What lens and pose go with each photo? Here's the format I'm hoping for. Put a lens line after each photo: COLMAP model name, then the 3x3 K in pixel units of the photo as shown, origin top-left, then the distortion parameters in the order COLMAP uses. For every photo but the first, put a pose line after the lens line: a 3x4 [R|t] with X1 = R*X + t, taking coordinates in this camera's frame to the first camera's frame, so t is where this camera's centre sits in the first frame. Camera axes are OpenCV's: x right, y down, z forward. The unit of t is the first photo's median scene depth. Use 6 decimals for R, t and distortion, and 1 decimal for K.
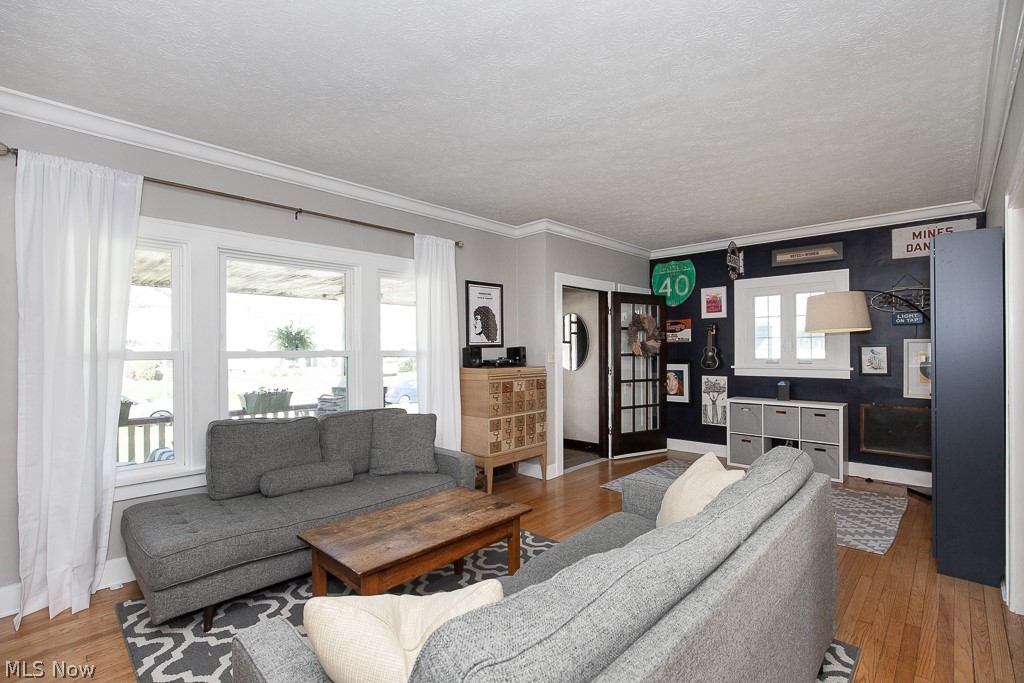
lens RADIAL K [[462.1, 0, 518.3], [0, 462.1, 340.3], [0, 0, 1]] dist [-0.006855, -0.001267]
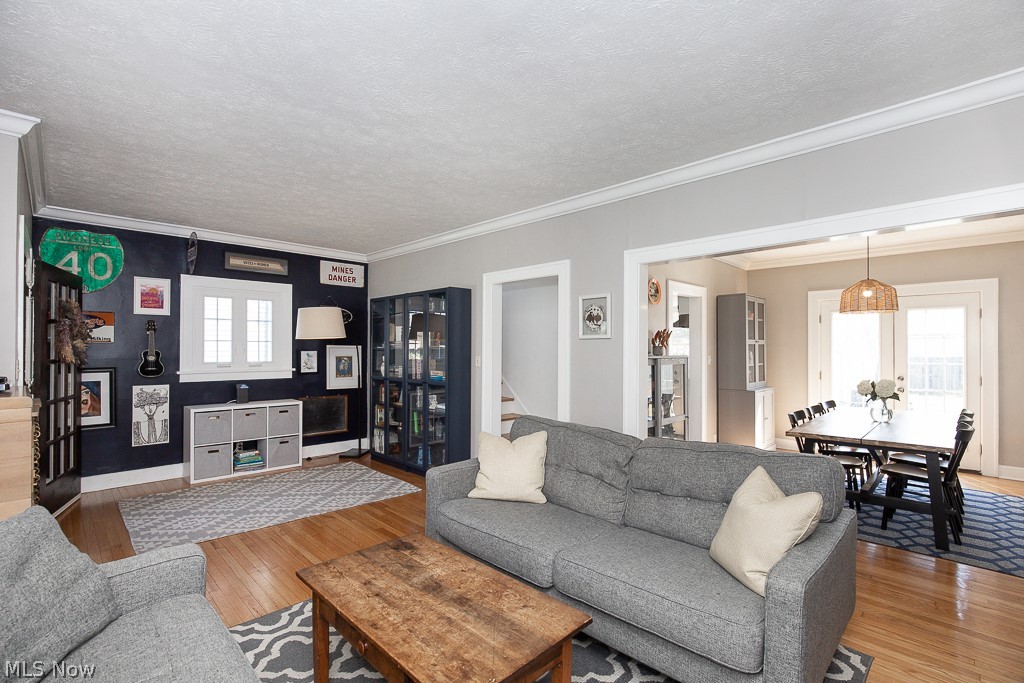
lens RADIAL K [[462.1, 0, 503.9], [0, 462.1, 334.8], [0, 0, 1]] dist [-0.006855, -0.001267]
pose [[0.056830, 0.036185, 0.997728, -0.402956], [-0.023030, 0.999125, -0.034924, 0.001702], [-0.998118, -0.020992, 0.057614, 0.364363]]
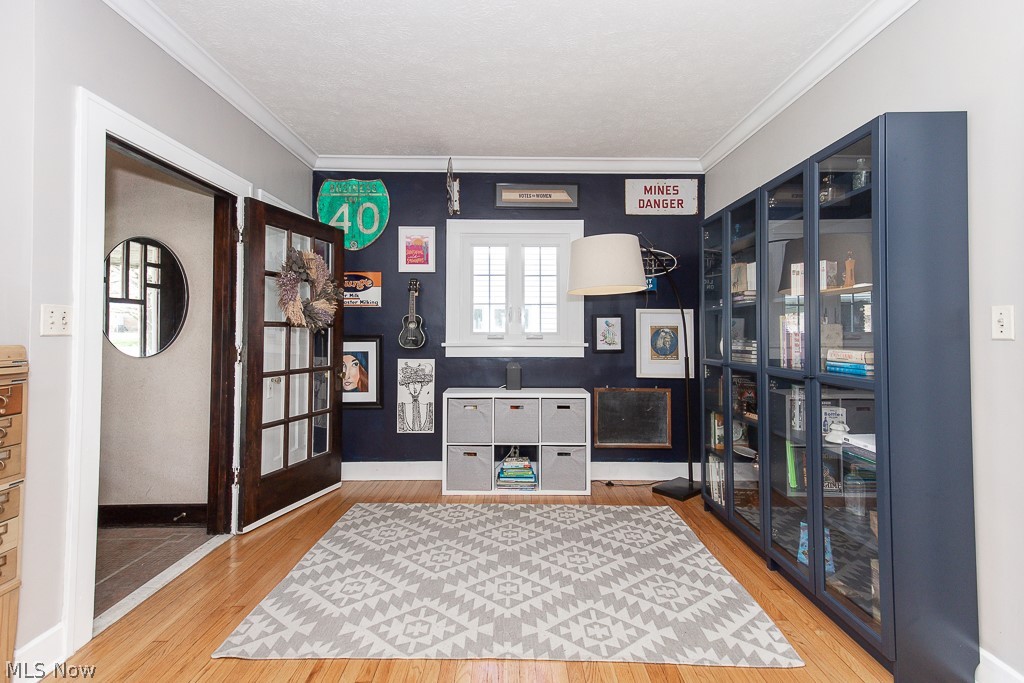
lens RADIAL K [[462.1, 0, 517.4], [0, 462.1, 326.1], [0, 0, 1]] dist [-0.006855, -0.001267]
pose [[0.724051, 0.017905, 0.689514, 0.079501], [-0.020809, 0.999775, -0.004111, 0.033000], [-0.689433, -0.011372, 0.724261, 0.467104]]
